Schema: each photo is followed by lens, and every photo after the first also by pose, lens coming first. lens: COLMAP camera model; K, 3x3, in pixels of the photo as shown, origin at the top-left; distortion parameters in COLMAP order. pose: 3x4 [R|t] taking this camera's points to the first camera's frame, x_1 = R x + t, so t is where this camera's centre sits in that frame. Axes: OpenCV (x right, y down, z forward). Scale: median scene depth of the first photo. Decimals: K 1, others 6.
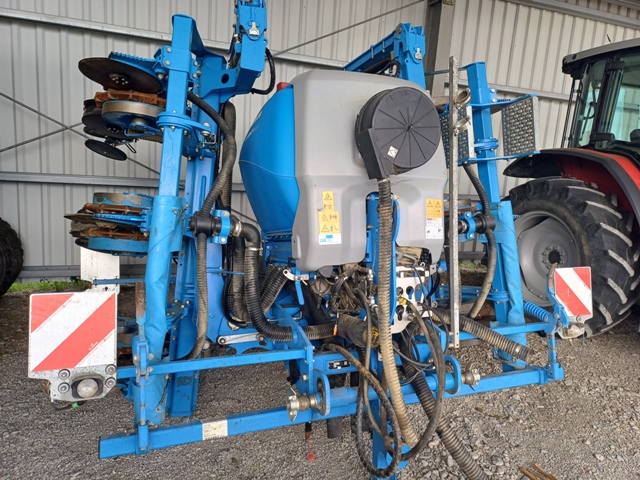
lens RADIAL K [[458.7, 0, 337.4], [0, 458.7, 244.5], [0, 0, 1]] dist [0.068680, -0.051106]
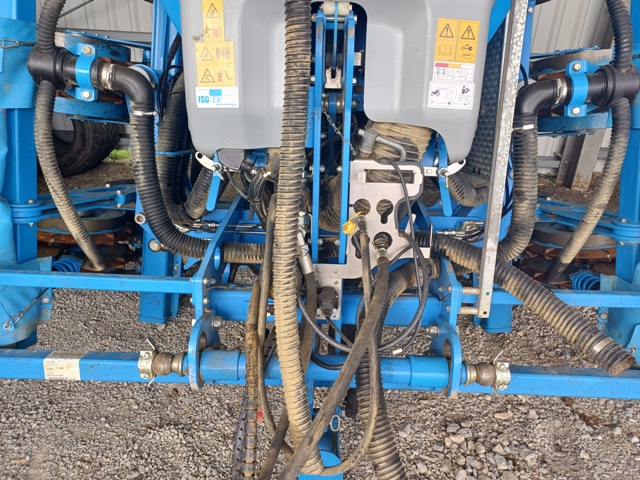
lens RADIAL K [[458.7, 0, 337.4], [0, 458.7, 244.5], [0, 0, 1]] dist [0.068680, -0.051106]
pose [[0.916602, 0.145085, -0.372547, 0.312159], [-0.053524, 0.967974, 0.245280, 0.013191], [0.396202, -0.204884, 0.895012, 0.485215]]
